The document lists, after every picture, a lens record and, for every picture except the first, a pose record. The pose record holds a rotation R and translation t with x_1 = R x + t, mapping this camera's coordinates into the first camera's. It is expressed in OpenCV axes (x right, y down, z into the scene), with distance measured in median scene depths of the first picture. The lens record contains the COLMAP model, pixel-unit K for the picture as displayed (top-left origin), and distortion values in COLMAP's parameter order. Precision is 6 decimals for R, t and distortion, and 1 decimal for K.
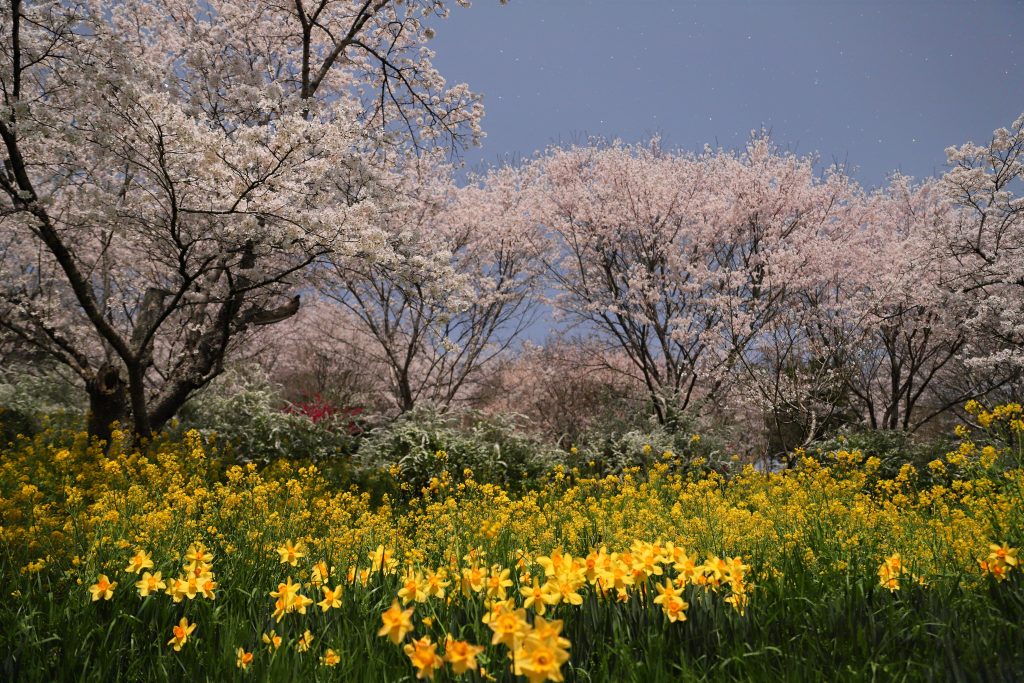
lens RADIAL K [[699.7, 0, 512.0], [0, 699.7, 341.5], [0, 0, 1]] dist [-0.089369, 0.064533]
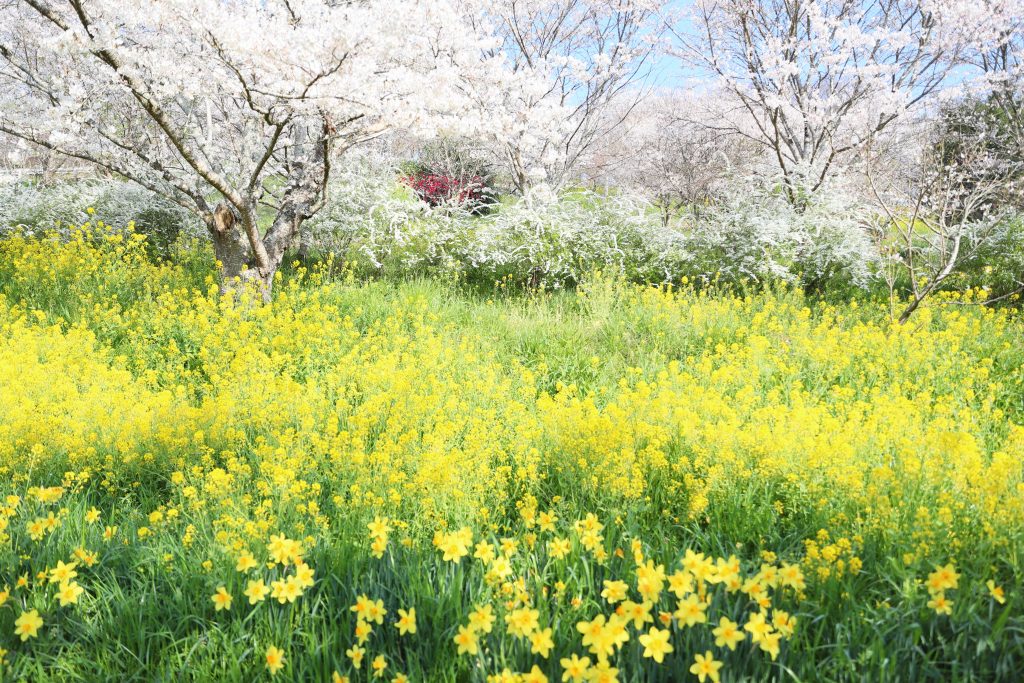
lens RADIAL K [[699.7, 0, 512.0], [0, 699.7, 341.5], [0, 0, 1]] dist [-0.089369, 0.064533]
pose [[0.983249, 0.016694, -0.181504, 0.018851], [0.053491, 0.925522, 0.374897, -0.081341], [0.174244, -0.378325, 0.909125, 0.026288]]
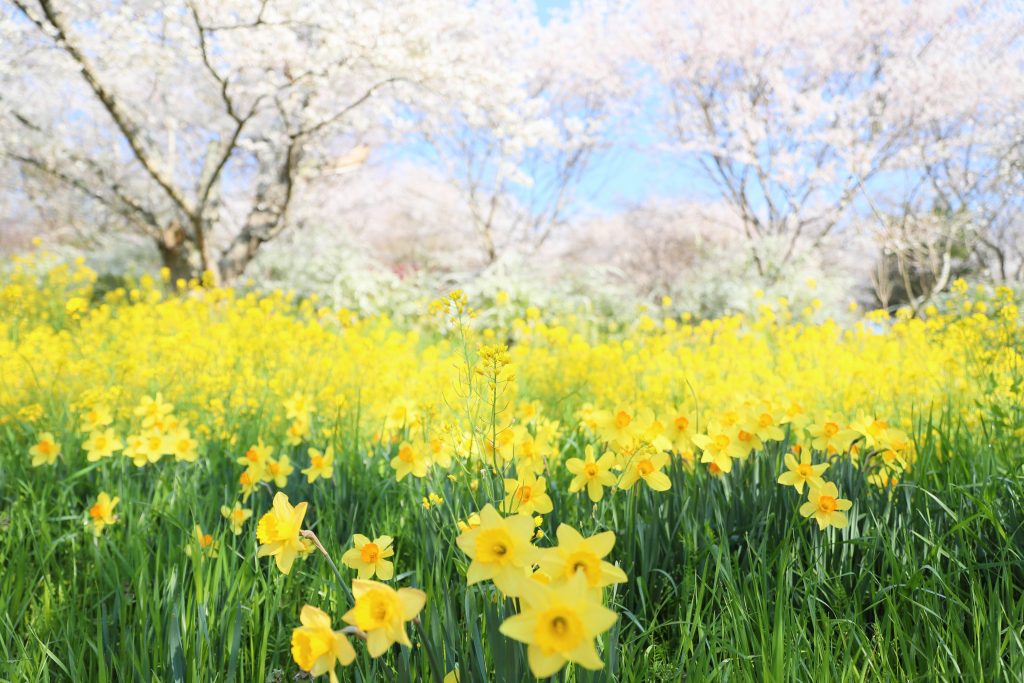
lens RADIAL K [[685.9, 0, 512.0], [0, 685.9, 341.5], [0, 0, 1]] dist [-0.091304, 0.059937]
pose [[0.990601, -0.003983, -0.136725, 0.007479], [0.030865, 0.980303, 0.195072, 0.017632], [0.133255, -0.197458, 0.971212, 0.056715]]
